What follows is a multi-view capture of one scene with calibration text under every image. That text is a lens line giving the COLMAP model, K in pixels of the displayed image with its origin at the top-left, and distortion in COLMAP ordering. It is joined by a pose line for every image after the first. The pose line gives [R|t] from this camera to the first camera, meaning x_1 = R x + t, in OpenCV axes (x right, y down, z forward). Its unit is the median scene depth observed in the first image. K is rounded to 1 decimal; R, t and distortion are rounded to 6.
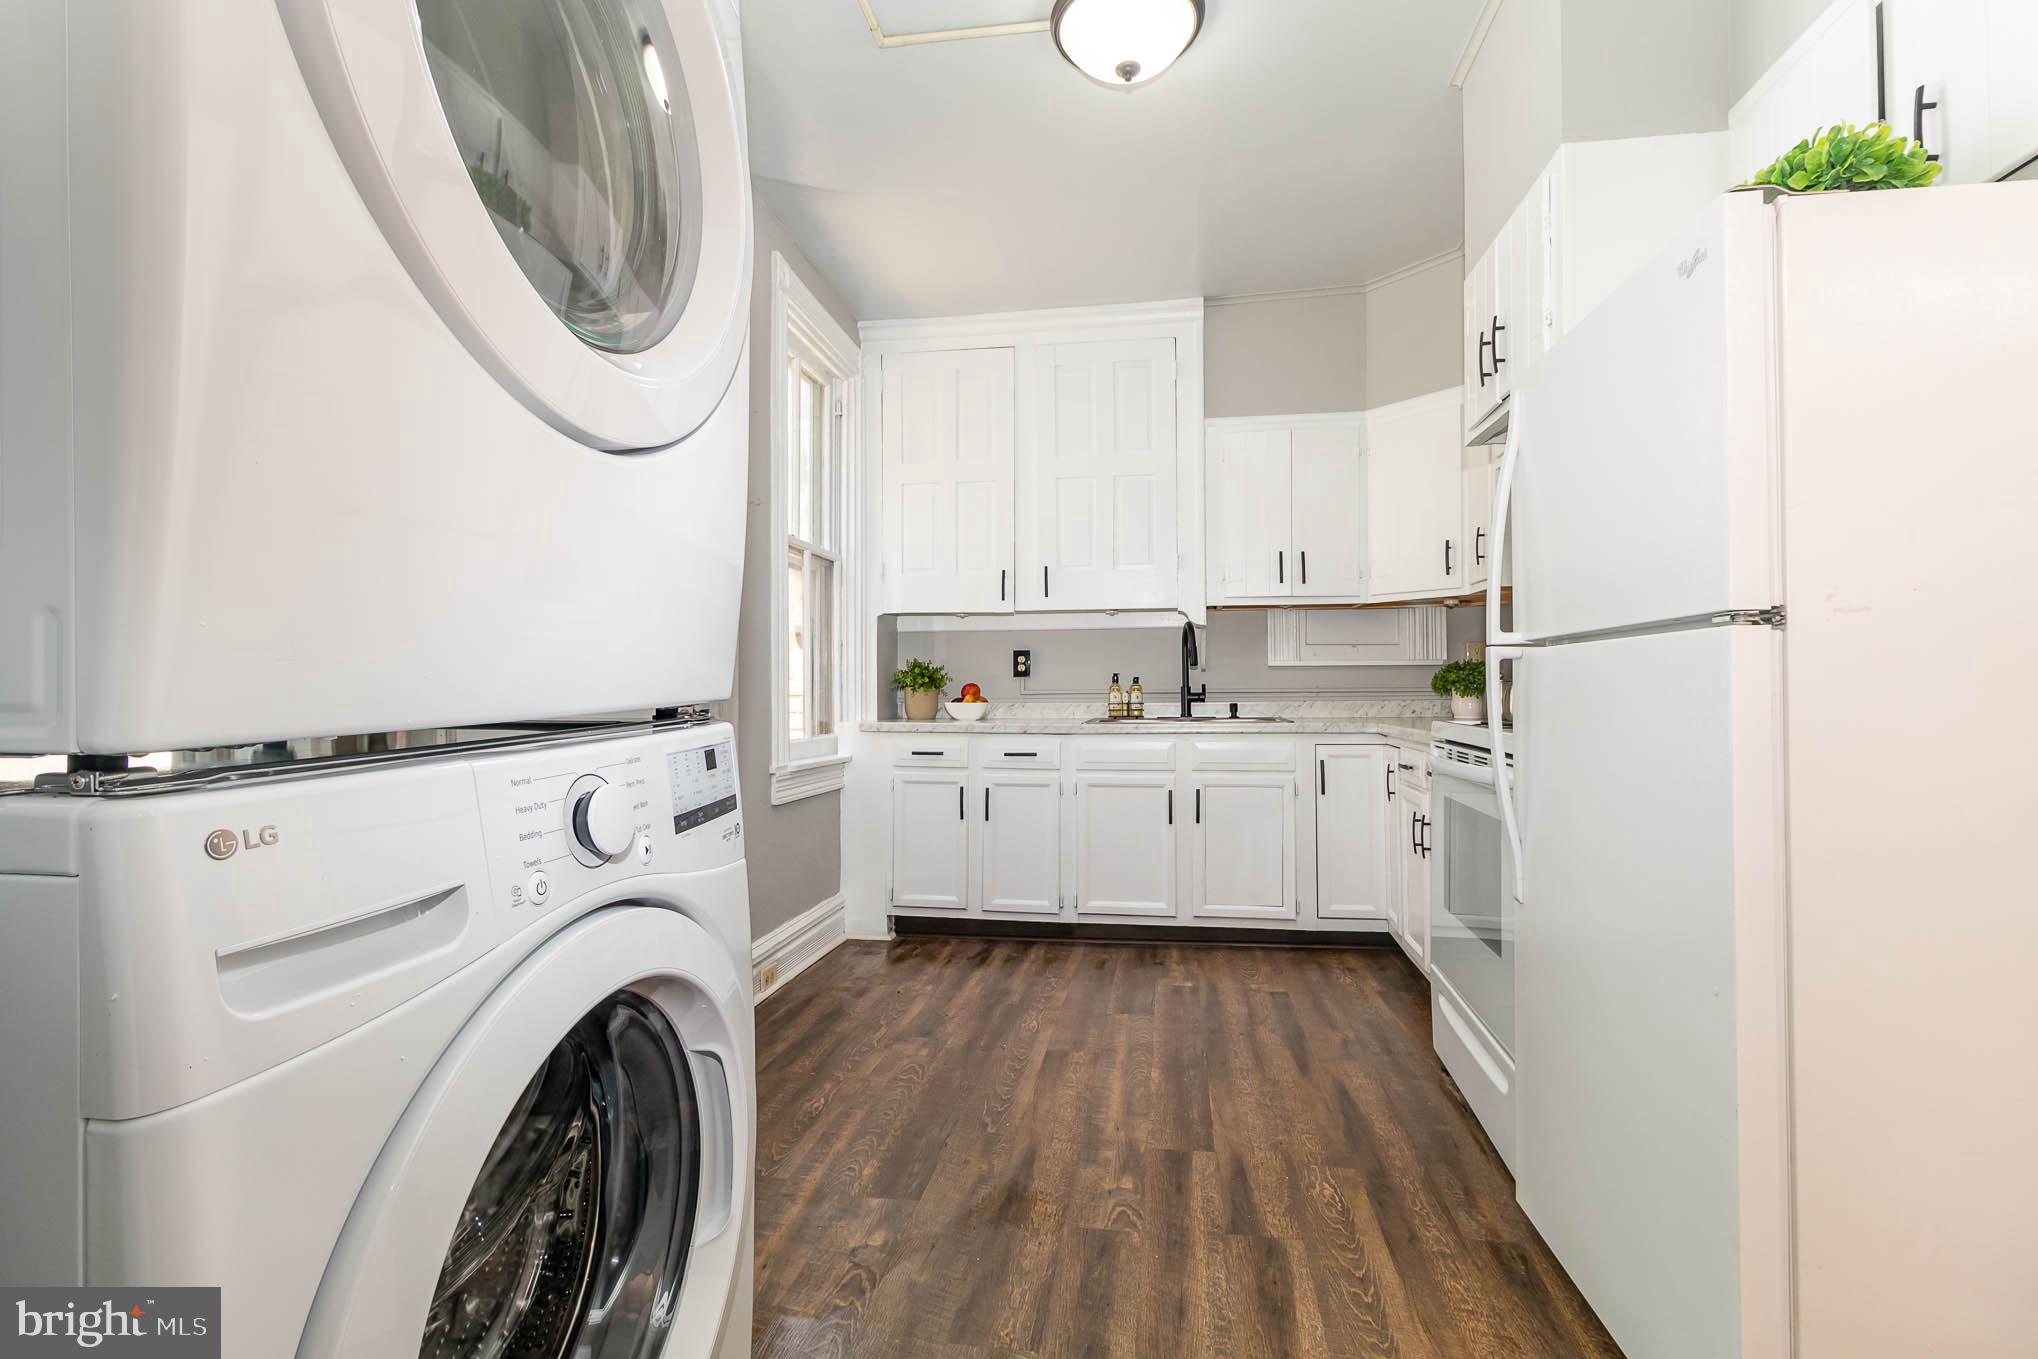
lens RADIAL K [[975.4, 0, 1019.0], [0, 975.4, 676.7], [0, 0, 1]] dist [0.000102, 0.001678]
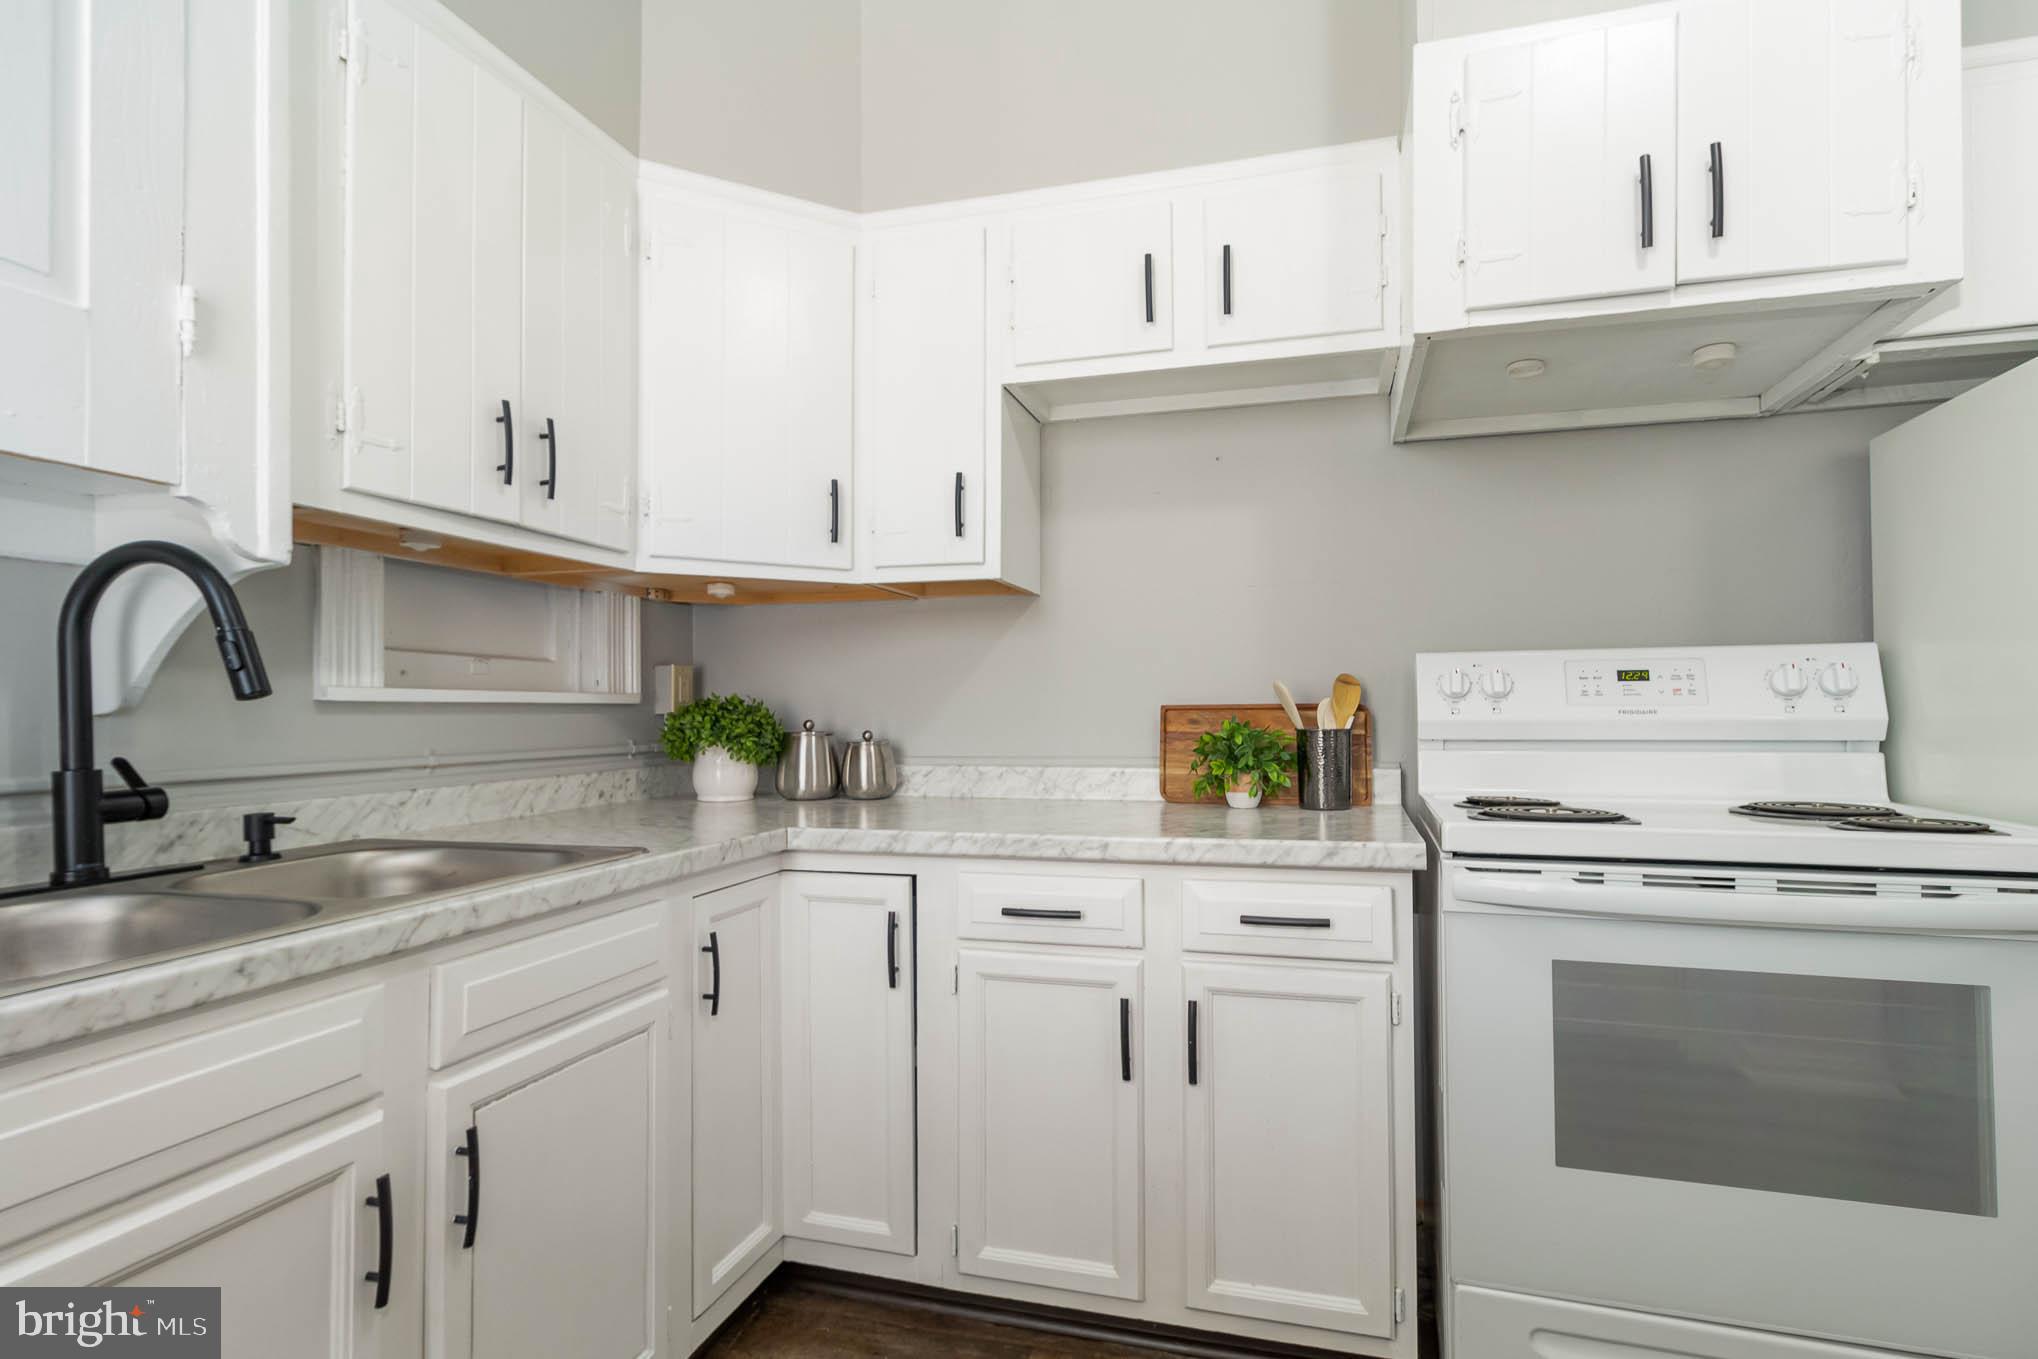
lens RADIAL K [[975.4, 0, 1055.1], [0, 975.4, 696.7], [0, 0, 1]] dist [0.000102, 0.001678]
pose [[0.105313, 0.017996, 0.994276, -0.080366], [-0.006033, 0.999829, -0.017458, -0.008173], [-0.994421, -0.004160, 0.105404, 0.711109]]
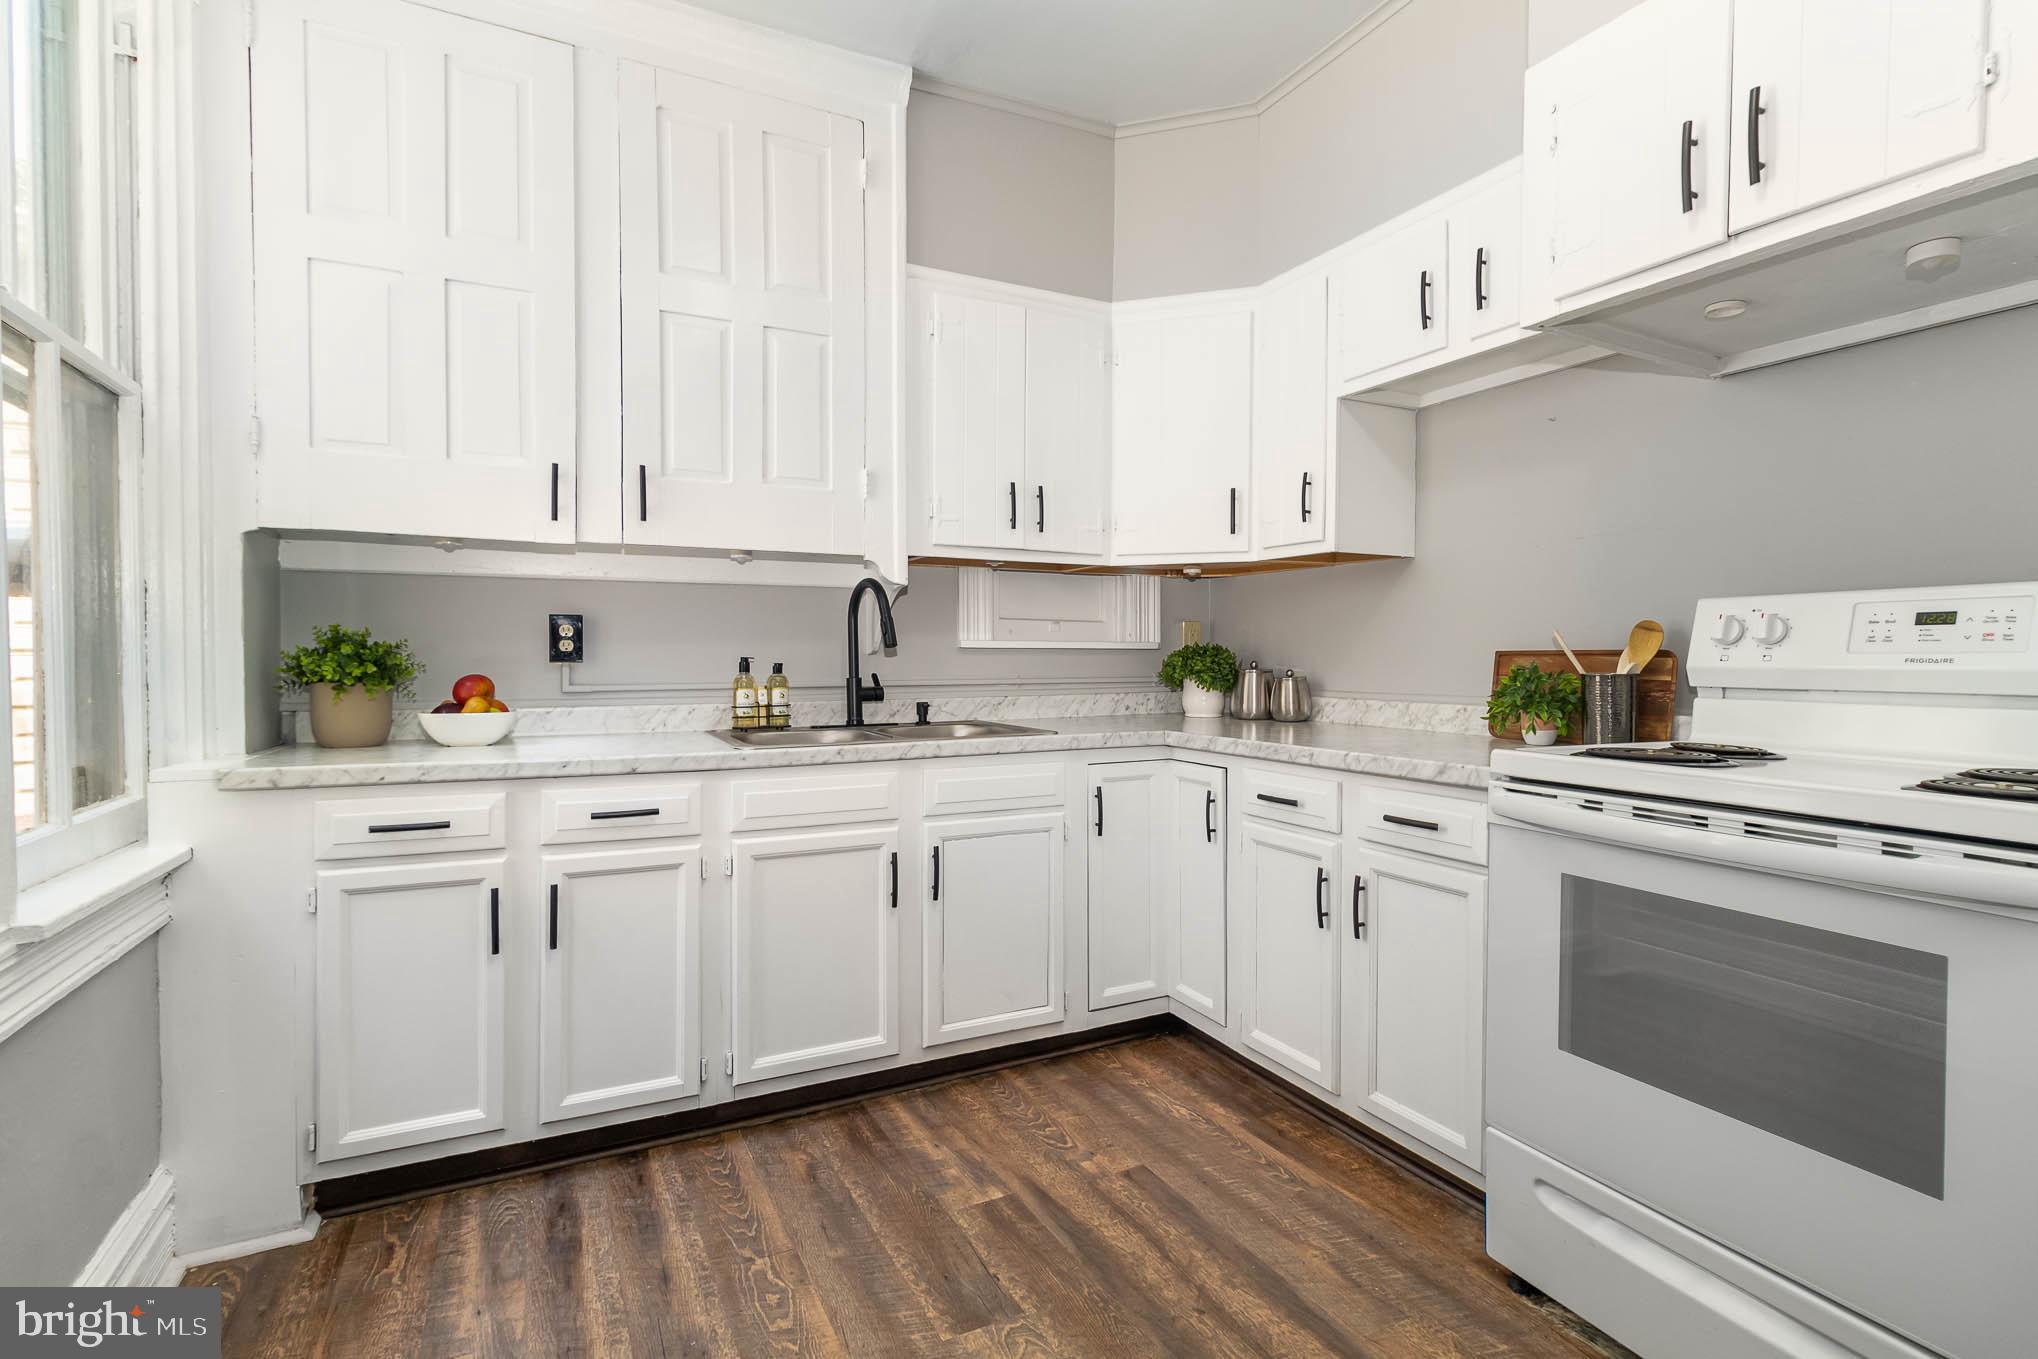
lens RADIAL K [[975.4, 0, 1040.7], [0, 975.4, 674.4], [0, 0, 1]] dist [0.000102, 0.001678]
pose [[0.804402, -0.005952, 0.594055, -0.120447], [-0.011423, 0.999610, 0.025482, -0.010748], [-0.593975, -0.027284, 0.804020, 0.409374]]
